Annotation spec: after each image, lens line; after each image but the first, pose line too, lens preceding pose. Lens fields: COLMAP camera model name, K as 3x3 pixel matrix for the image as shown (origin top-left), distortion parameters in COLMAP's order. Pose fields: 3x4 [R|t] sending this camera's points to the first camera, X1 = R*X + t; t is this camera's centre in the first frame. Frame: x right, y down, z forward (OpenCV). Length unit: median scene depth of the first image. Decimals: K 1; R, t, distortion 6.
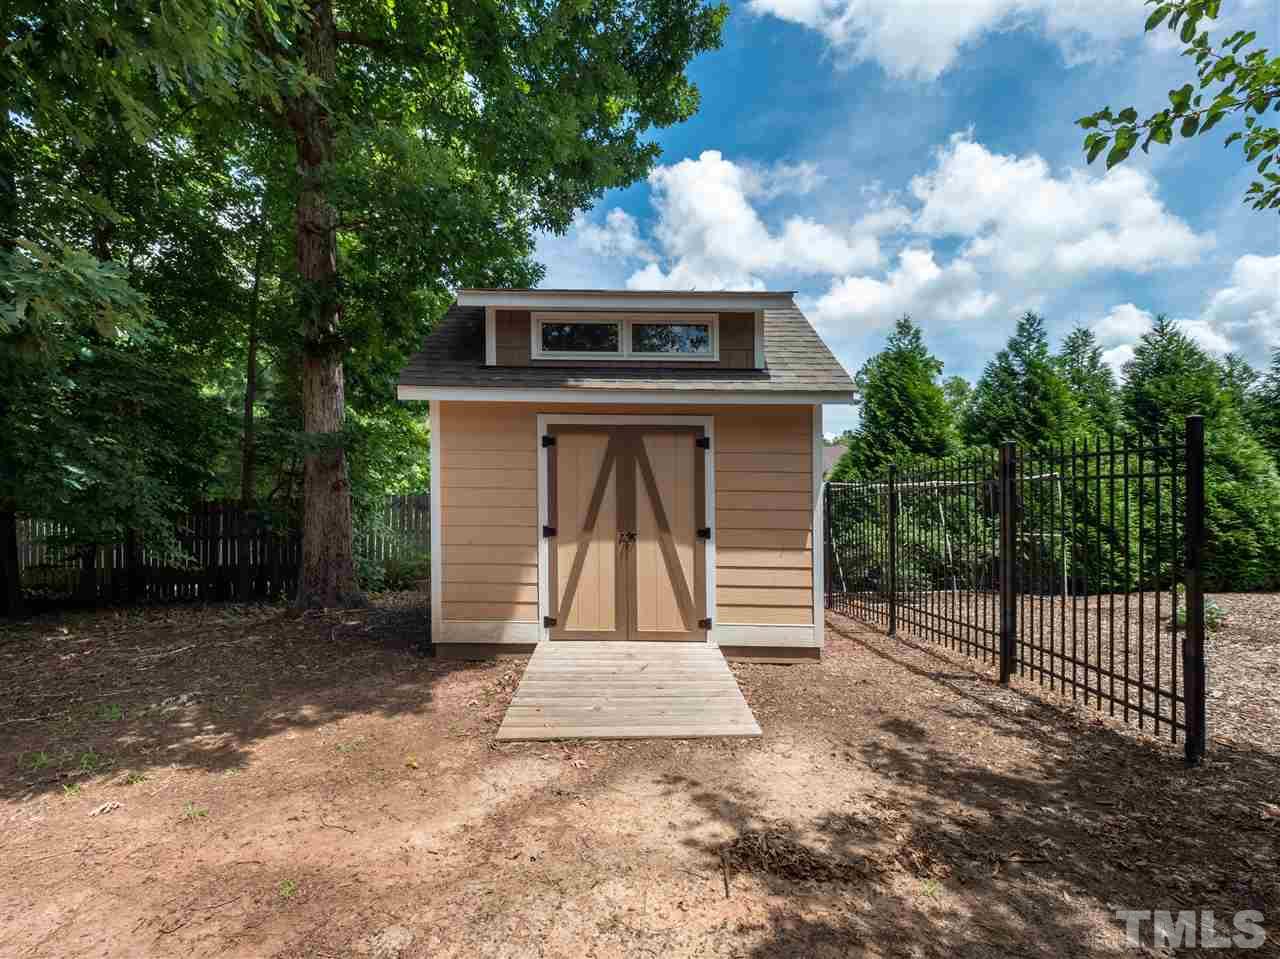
lens RADIAL K [[552.4, 0, 631.0], [0, 552.4, 487.4], [0, 0, 1]] dist [0.002467, -0.000048]
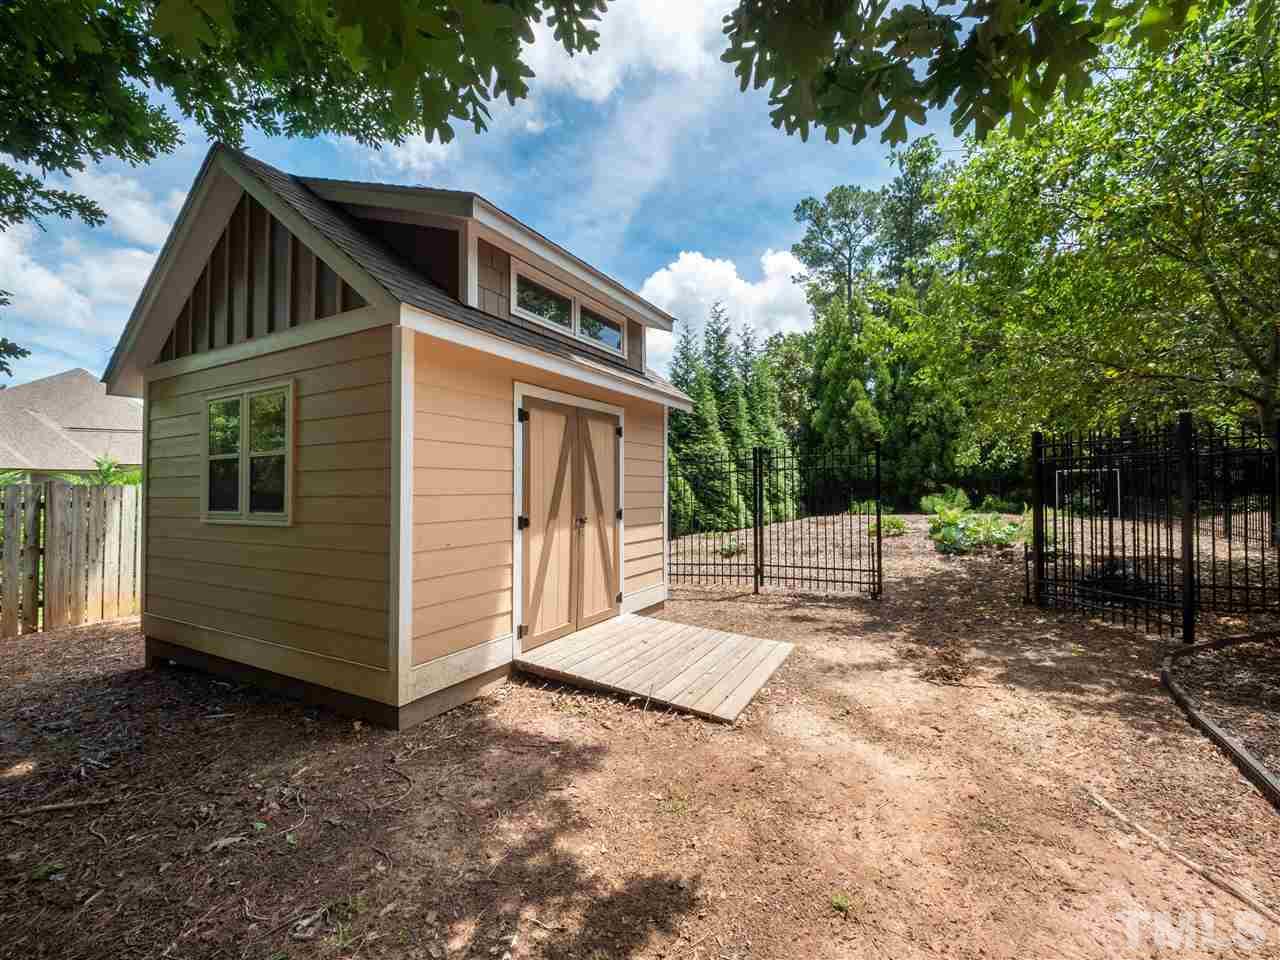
lens RADIAL K [[552.4, 0, 629.0], [0, 552.4, 471.5], [0, 0, 1]] dist [0.002467, -0.000048]
pose [[0.495677, 0.012193, 0.868421, -0.799241], [0.007121, 0.999811, -0.018102, 0.018830], [-0.868478, 0.015156, 0.495497, 0.444914]]
